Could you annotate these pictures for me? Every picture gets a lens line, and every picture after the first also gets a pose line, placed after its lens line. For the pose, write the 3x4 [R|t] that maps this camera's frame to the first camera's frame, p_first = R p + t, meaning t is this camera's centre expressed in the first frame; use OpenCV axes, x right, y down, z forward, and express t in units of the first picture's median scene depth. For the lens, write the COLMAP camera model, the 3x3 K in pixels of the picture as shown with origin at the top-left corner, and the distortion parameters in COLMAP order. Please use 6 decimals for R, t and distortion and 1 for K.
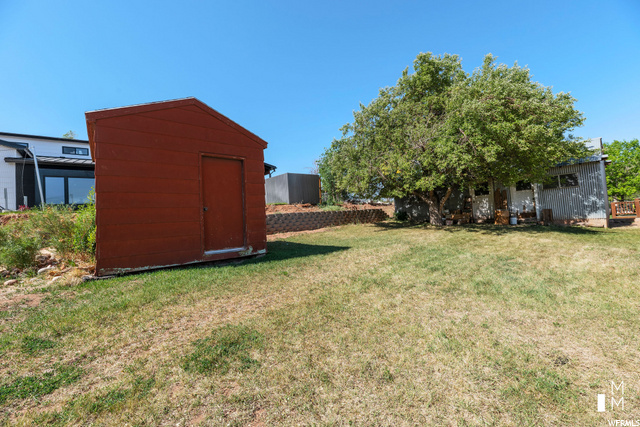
lens RADIAL K [[255.0, 0, 320.2], [0, 255.0, 209.0], [0, 0, 1]] dist [-0.001174, 0.000614]
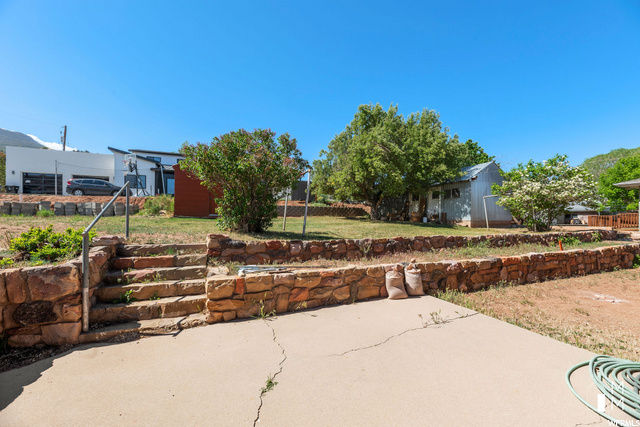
lens RADIAL K [[255.0, 0, 321.6], [0, 255.0, 219.6], [0, 0, 1]] dist [-0.001174, 0.000614]
pose [[0.955983, 0.075143, -0.283637, 0.631976], [-0.061870, 0.996541, 0.055480, 0.002118], [0.286824, -0.035489, 0.957326, -0.534733]]
